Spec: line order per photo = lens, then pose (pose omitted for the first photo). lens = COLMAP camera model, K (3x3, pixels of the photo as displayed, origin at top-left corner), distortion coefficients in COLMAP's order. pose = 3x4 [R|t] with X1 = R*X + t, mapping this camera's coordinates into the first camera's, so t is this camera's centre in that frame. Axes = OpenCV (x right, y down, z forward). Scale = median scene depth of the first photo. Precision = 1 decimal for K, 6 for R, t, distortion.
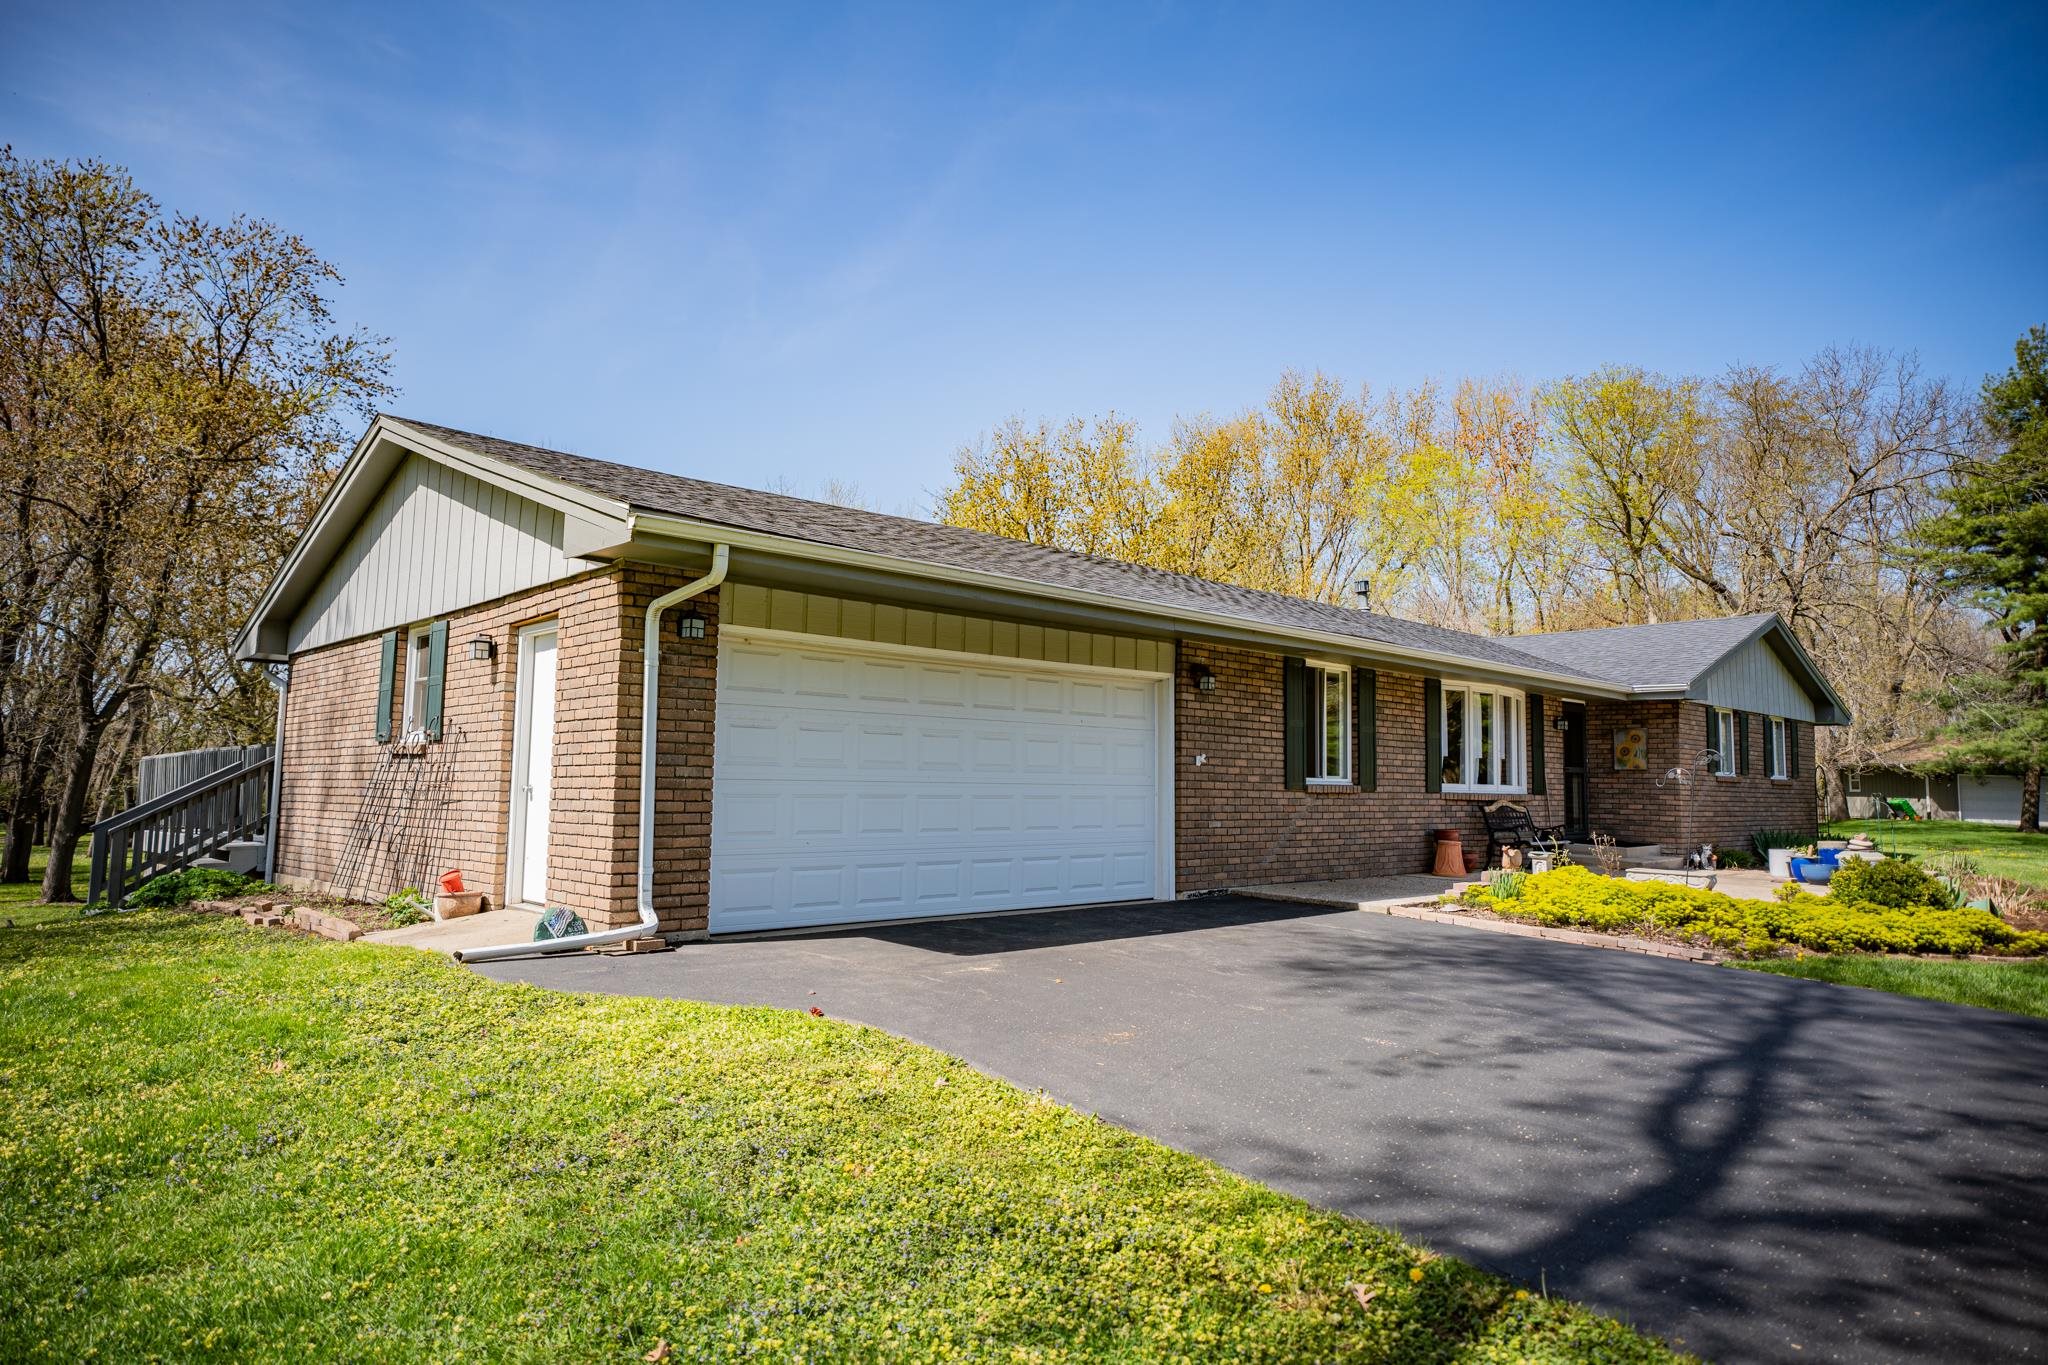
lens RADIAL K [[1229.6, 0, 1024.0], [0, 1229.6, 682.5], [0, 0, 1]] dist [-0.008290, 0.068232]
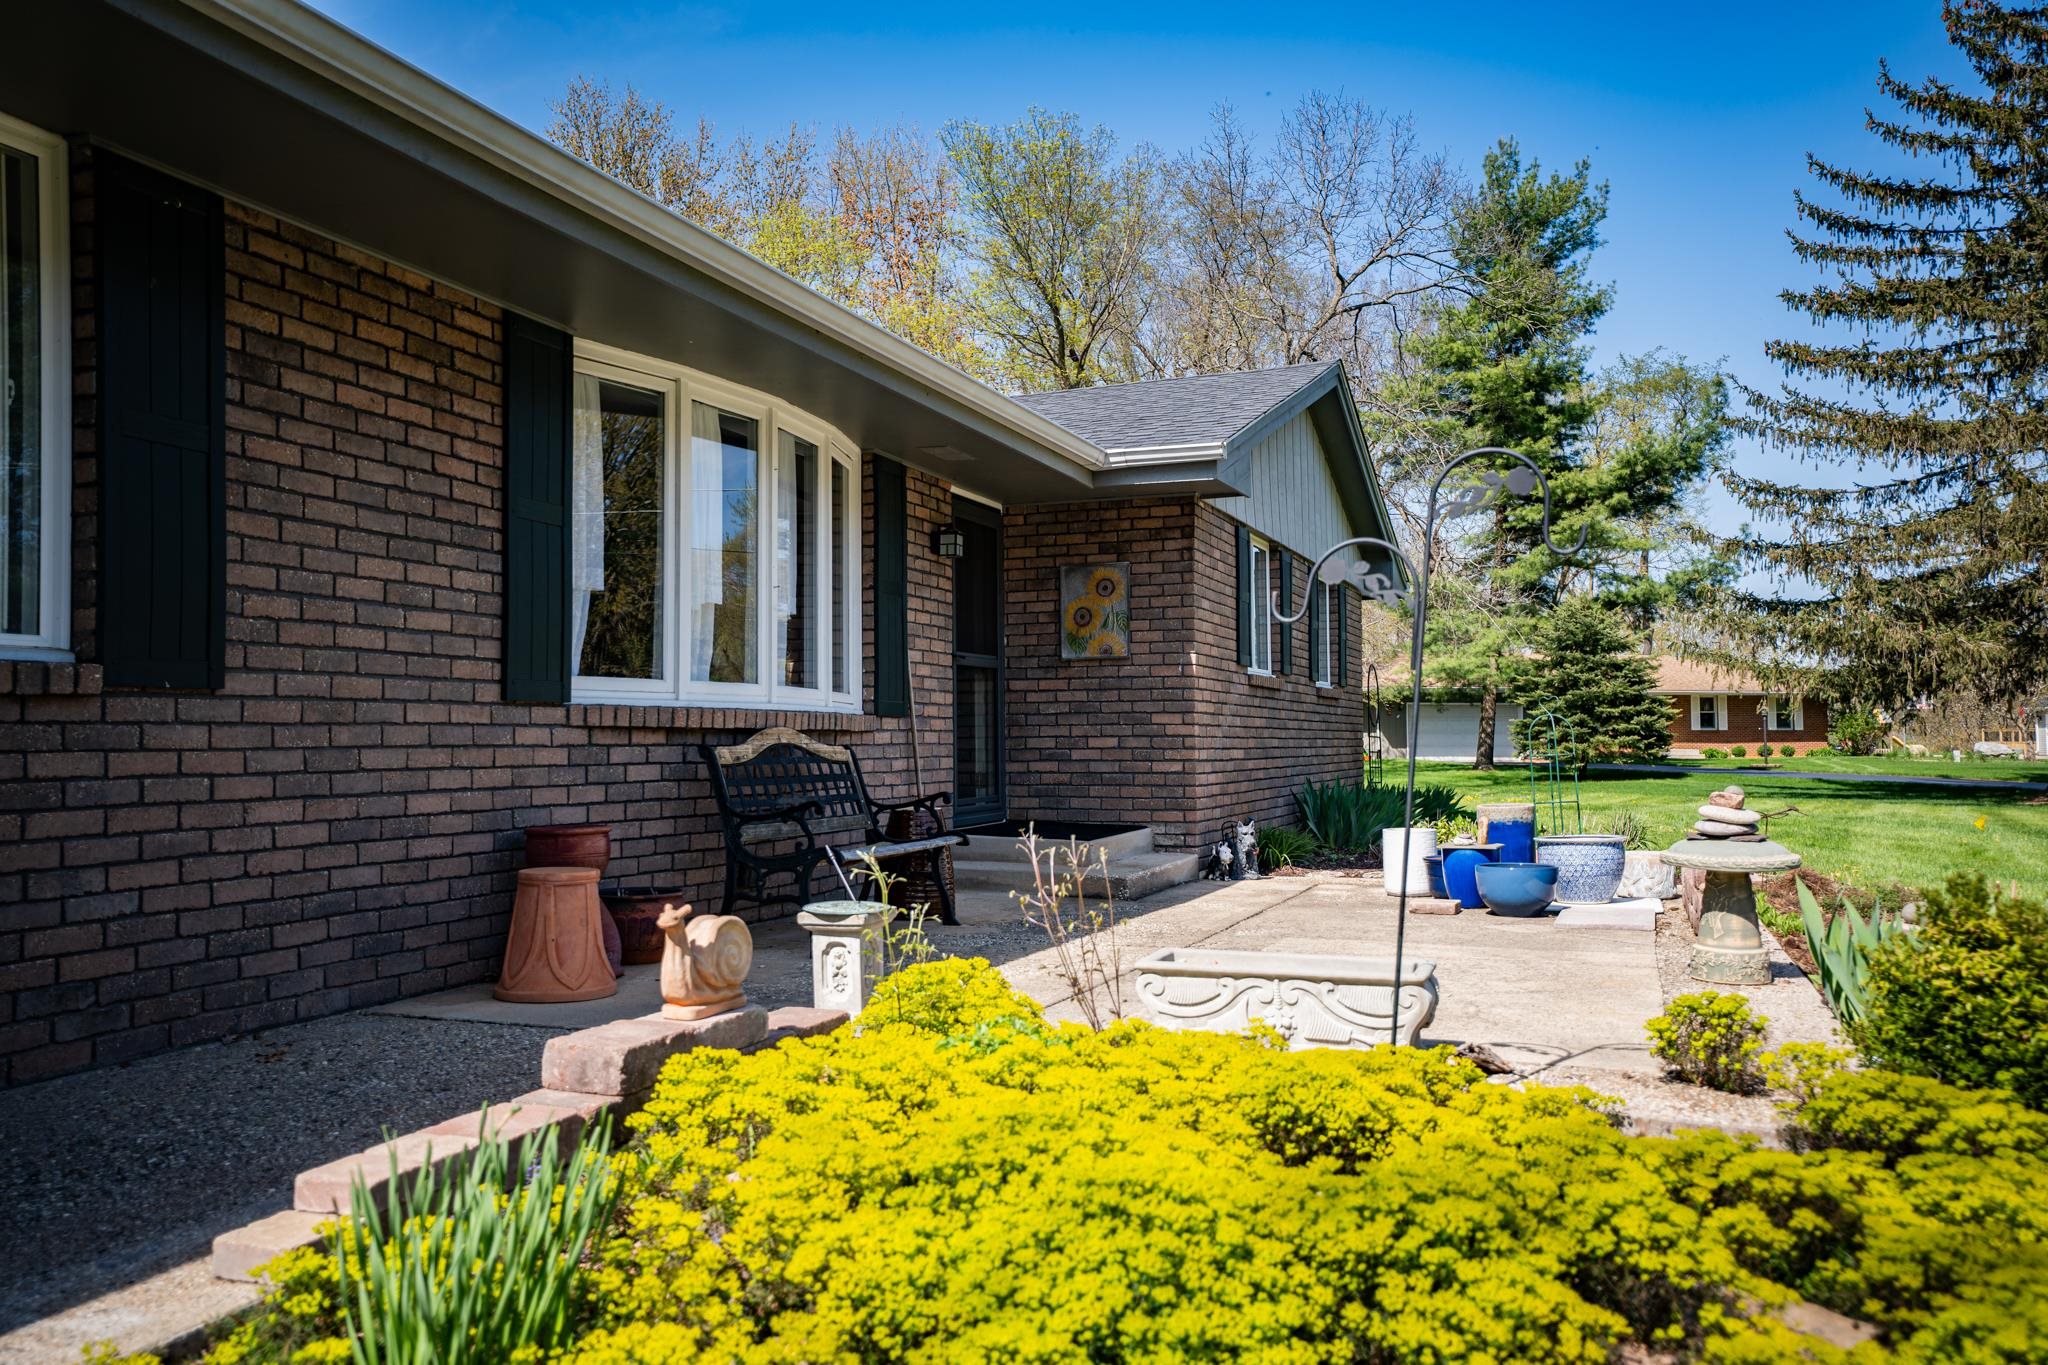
lens RADIAL K [[1579.8, 0, 1024.0], [0, 1579.8, 682.5], [0, 0, 1]] dist [-0.007118, 0.189643]
pose [[0.904542, -0.008312, 0.426303, 0.232556], [-0.010800, 0.999043, 0.042394, 0.056266], [-0.426247, -0.042951, 0.903586, 0.507739]]
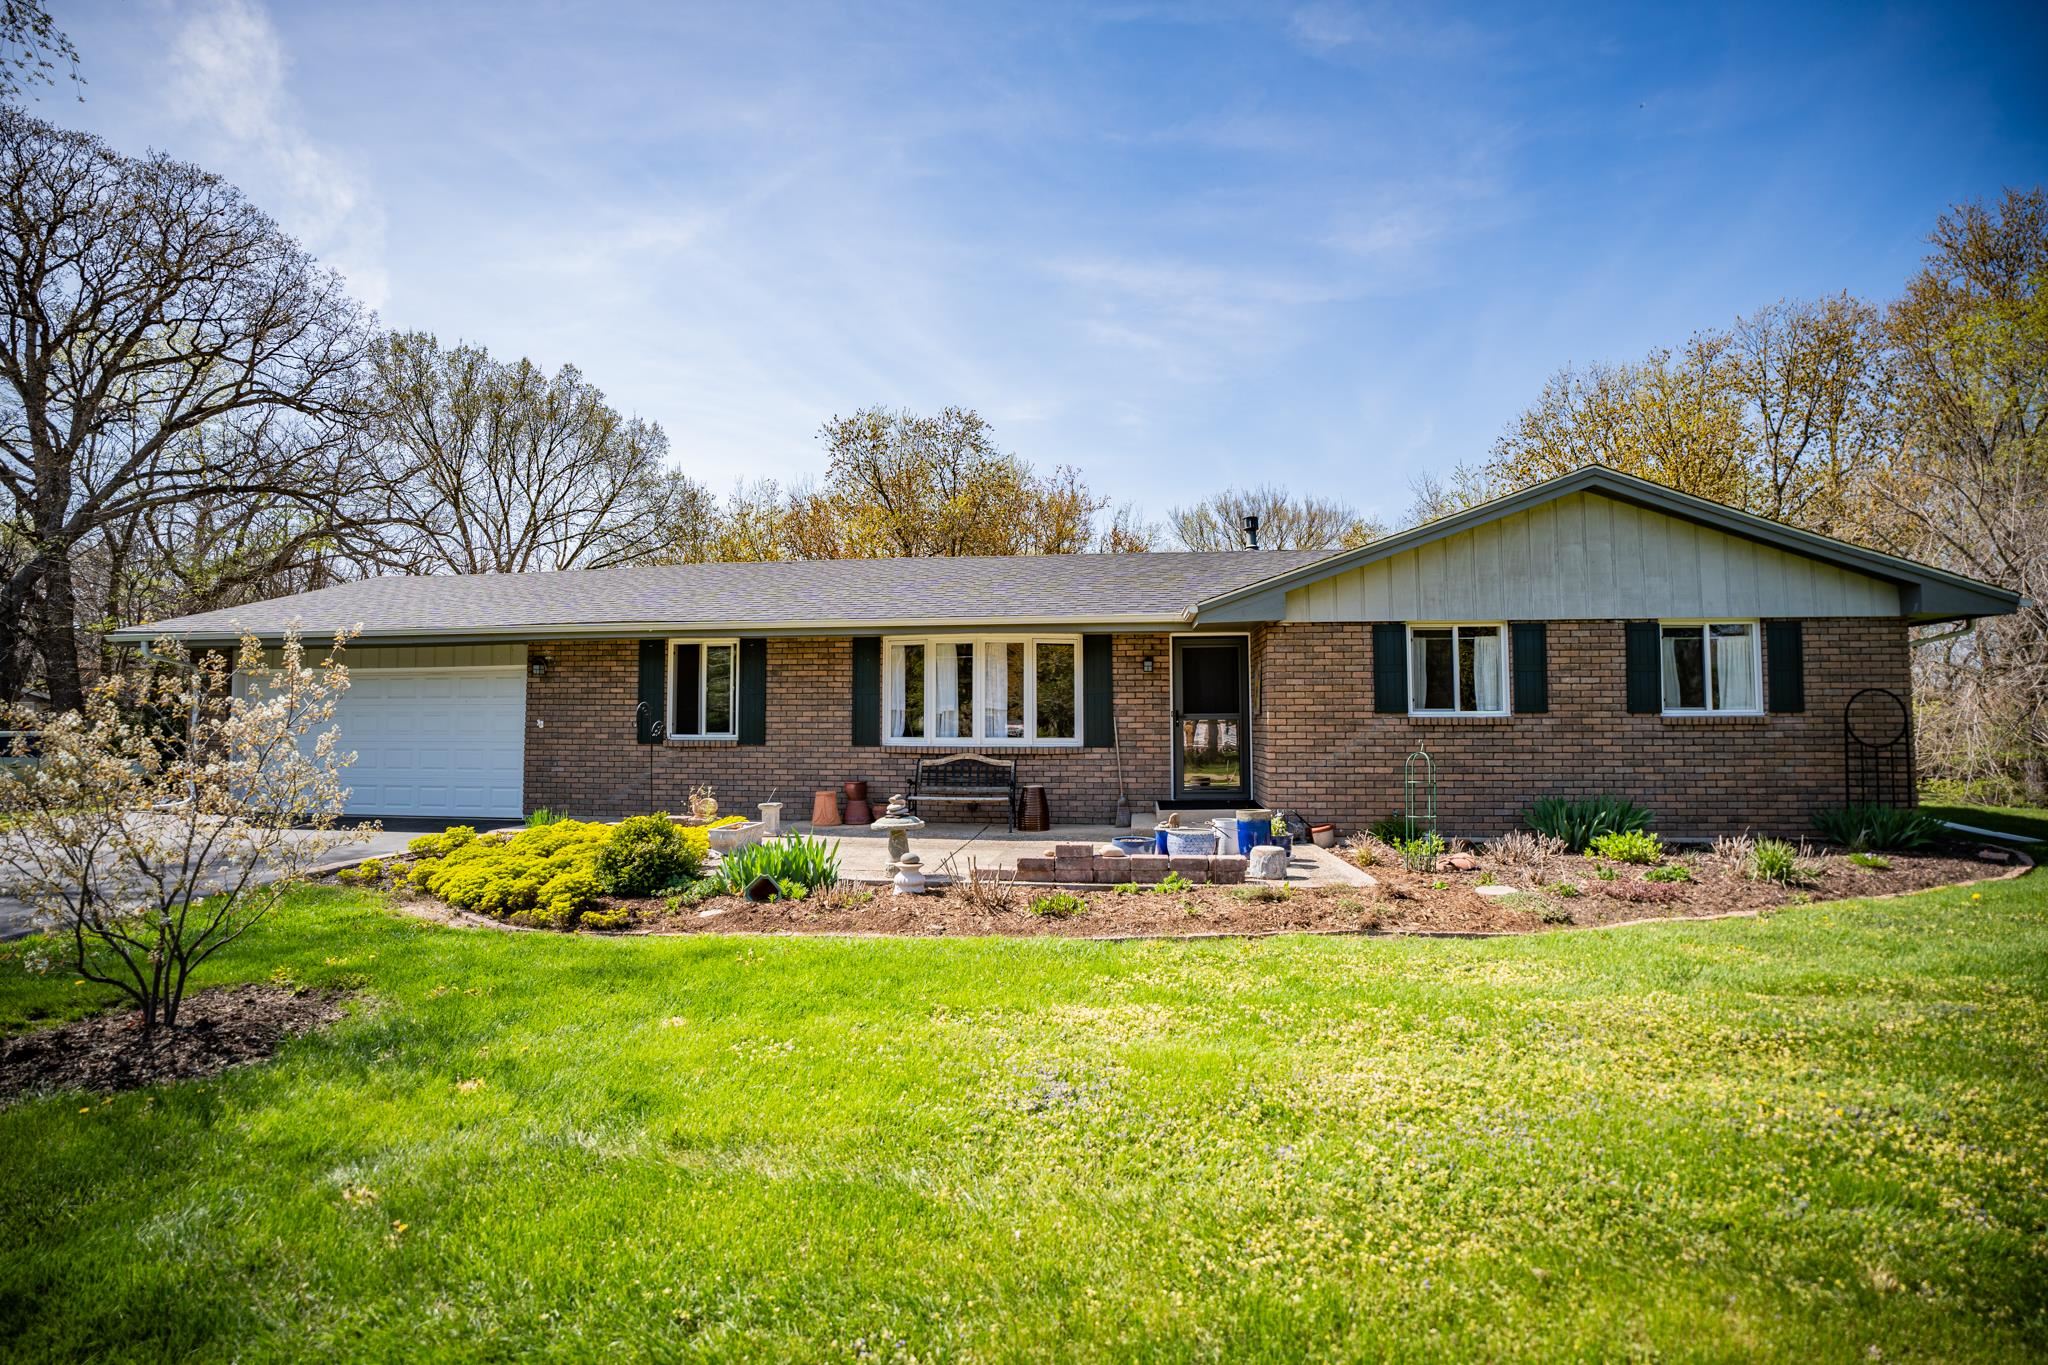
lens RADIAL K [[947.5, 0, 1024.0], [0, 947.5, 682.5], [0, 0, 1]] dist [-0.073240, 0.020012]
pose [[0.628324, -0.066011, -0.775146, 0.878508], [0.072427, 0.997030, -0.026198, 0.055718], [0.774573, -0.039681, 0.631239, 0.502699]]
